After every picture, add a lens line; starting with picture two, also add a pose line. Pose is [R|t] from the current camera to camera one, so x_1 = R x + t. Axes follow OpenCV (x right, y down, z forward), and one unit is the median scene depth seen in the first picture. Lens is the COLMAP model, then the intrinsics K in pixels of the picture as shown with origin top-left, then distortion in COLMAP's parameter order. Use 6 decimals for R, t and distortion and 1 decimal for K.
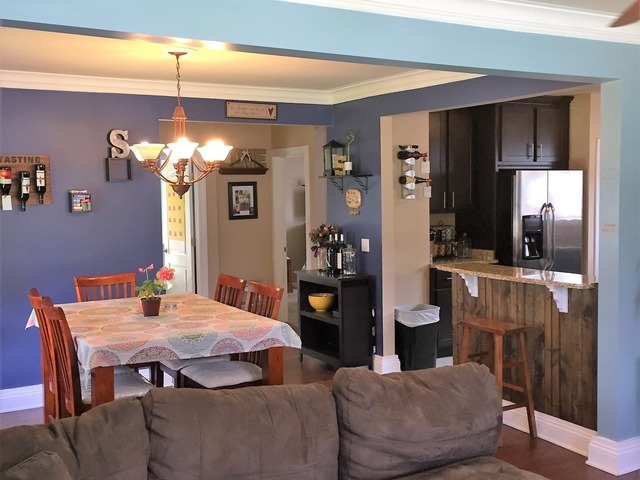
lens RADIAL K [[759.8, 0, 319.8], [0, 759.8, 241.1], [0, 0, 1]] dist [0.071869, 0.011587]
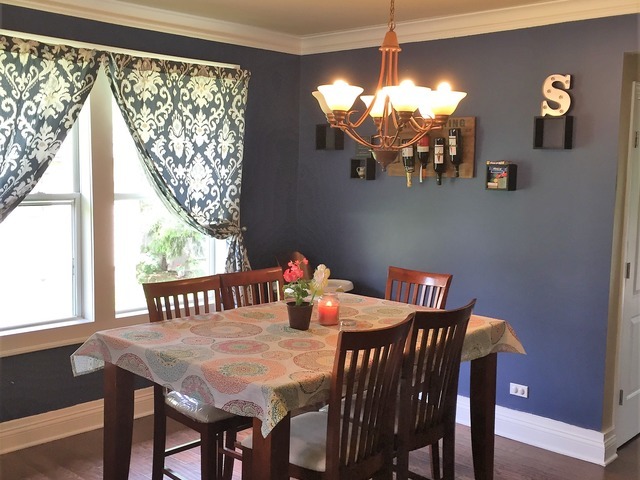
lens RADIAL K [[759.8, 0, 319.8], [0, 759.8, 241.1], [0, 0, 1]] dist [0.071869, 0.011587]
pose [[0.271445, 0.125451, -0.954243, 0.388868], [-0.092169, 0.990300, 0.103973, -0.053100], [0.958031, 0.059729, 0.280375, 0.650501]]
